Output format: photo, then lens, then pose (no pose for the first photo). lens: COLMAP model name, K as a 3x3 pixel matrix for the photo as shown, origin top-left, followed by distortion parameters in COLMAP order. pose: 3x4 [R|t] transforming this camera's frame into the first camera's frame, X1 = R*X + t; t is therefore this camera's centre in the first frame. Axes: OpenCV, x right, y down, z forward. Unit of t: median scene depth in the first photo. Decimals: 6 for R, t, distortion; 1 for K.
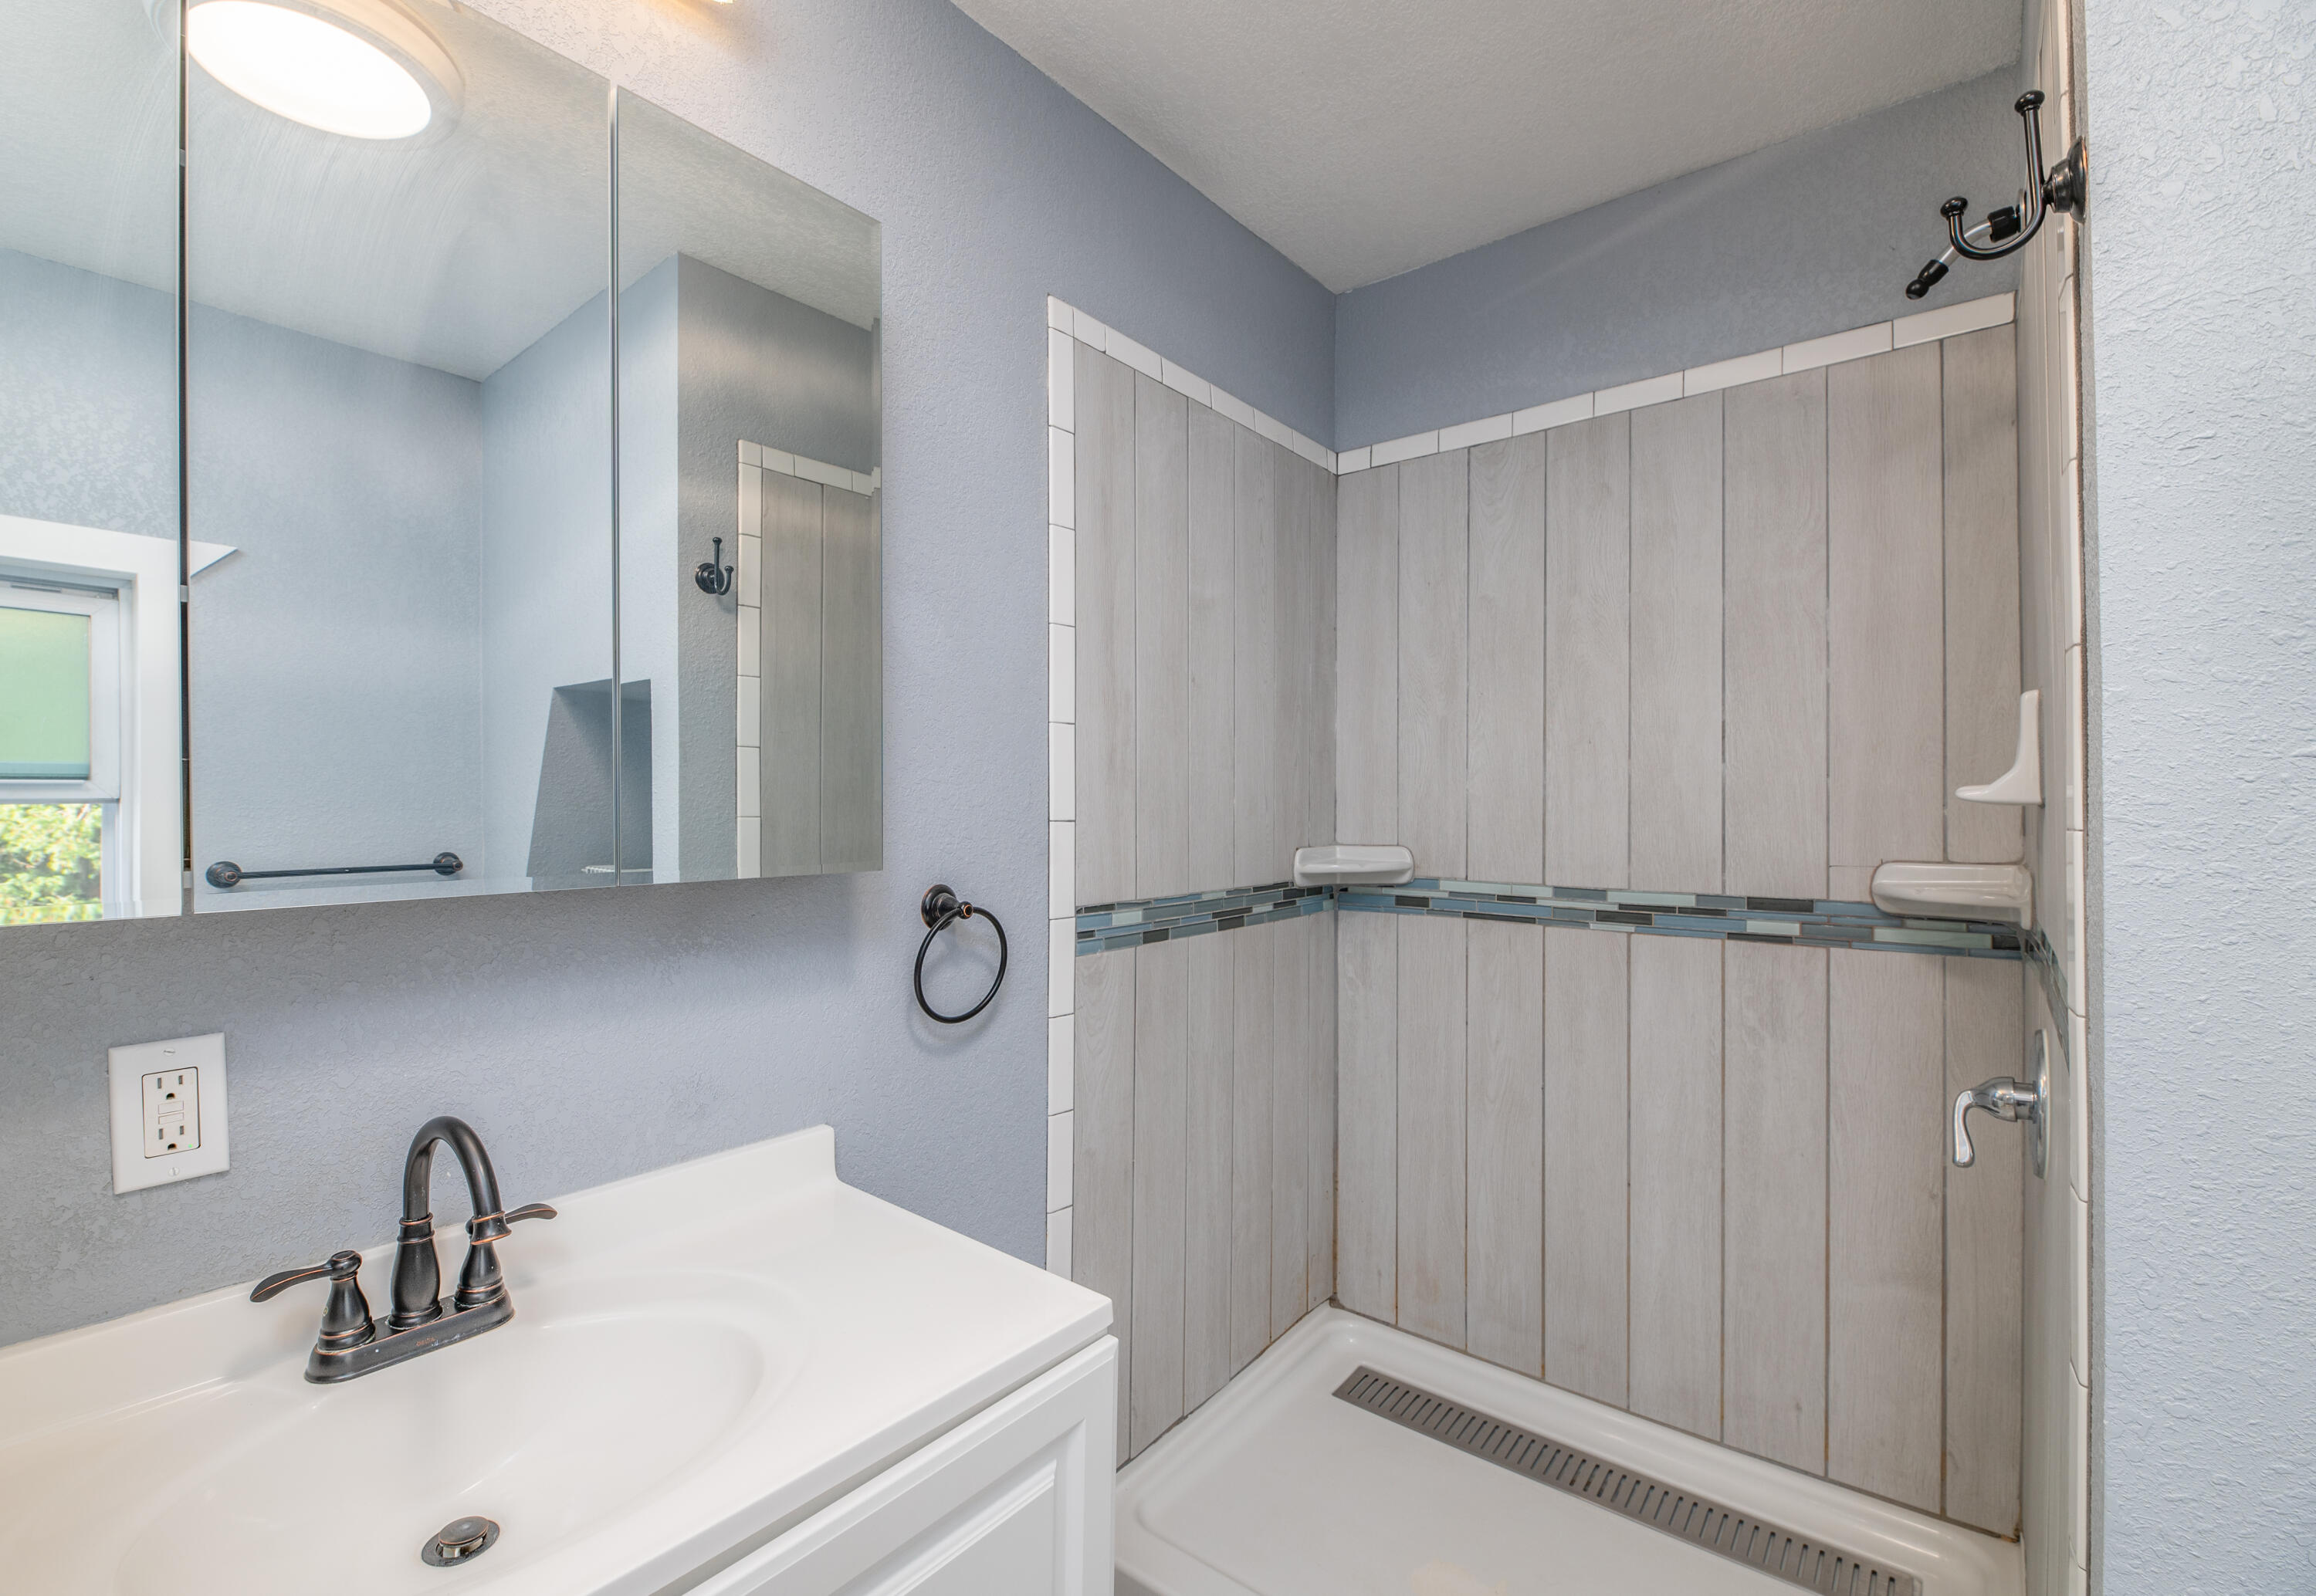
lens RADIAL K [[1004.4, 0, 1156.8], [0, 1004.4, 815.7], [0, 0, 1]] dist [-0.000907, -0.004144]
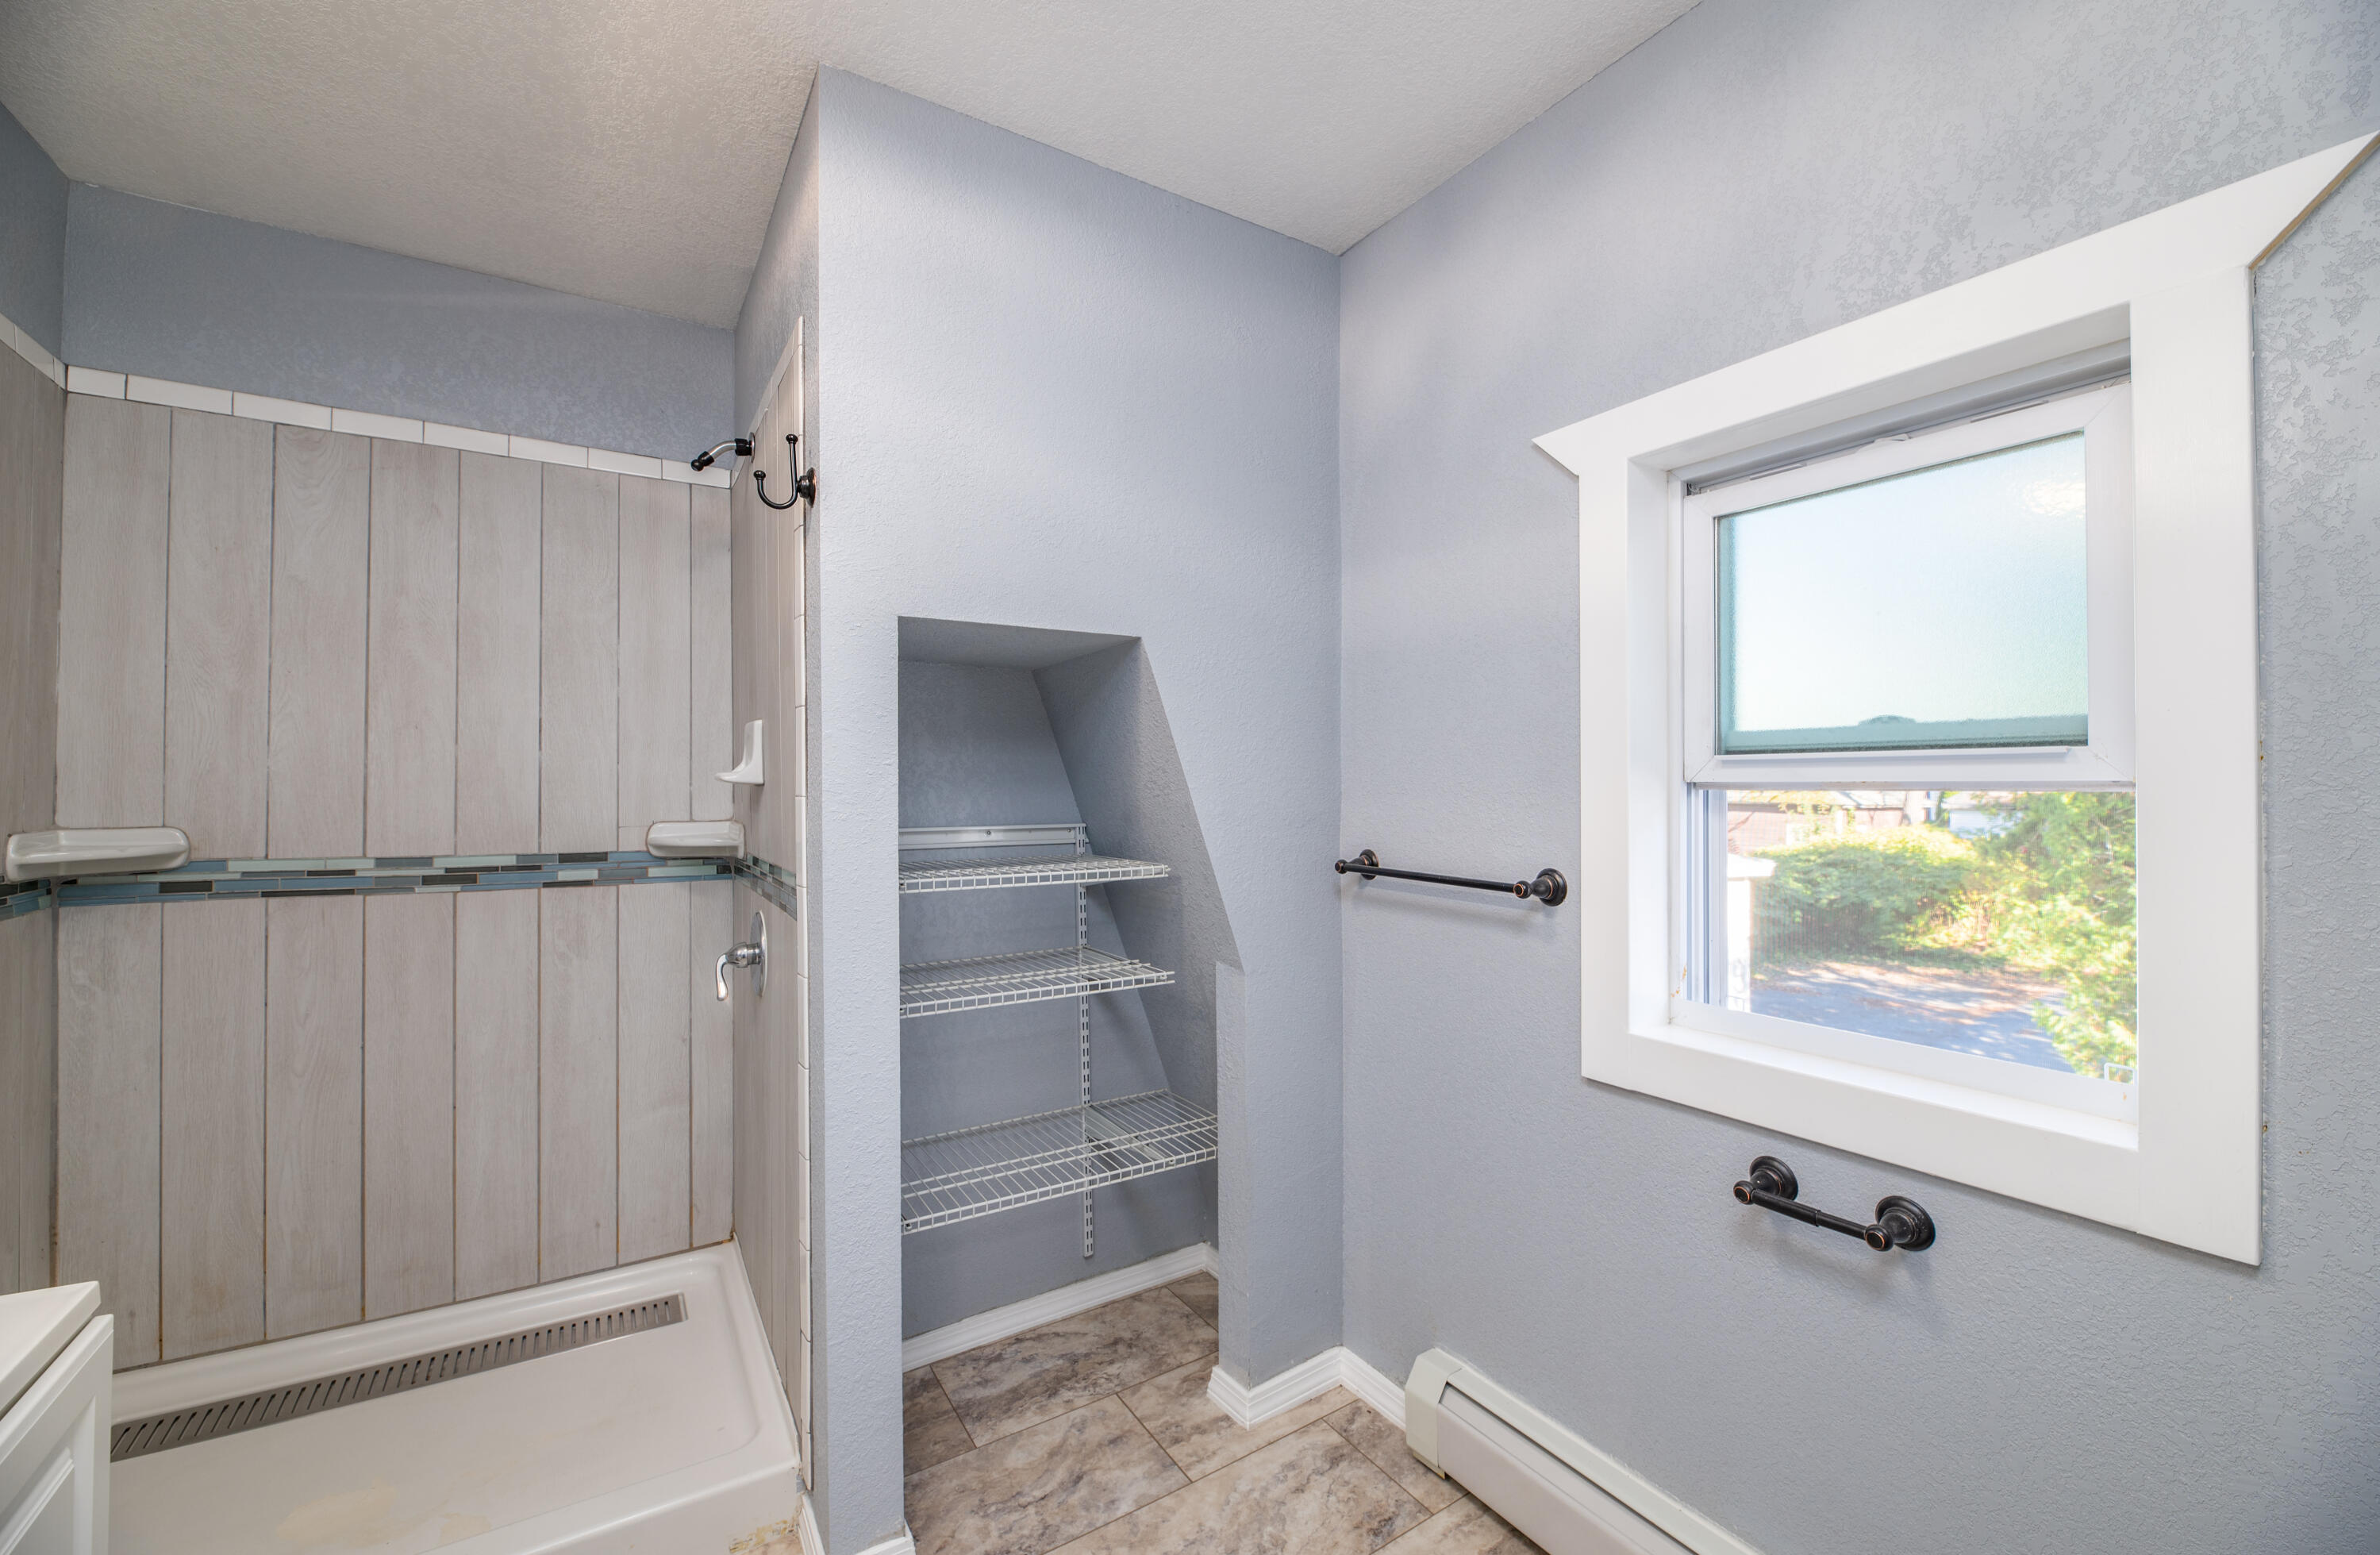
lens RADIAL K [[992.8, 0, 1183.5], [0, 992.8, 768.5], [0, 0, 1]] dist [-0.000264, -0.002873]
pose [[0.328353, 0.018210, 0.944380, -0.335400], [0.007033, 0.999739, -0.021723, 0.003302], [-0.944529, 0.013775, 0.328139, -0.180395]]
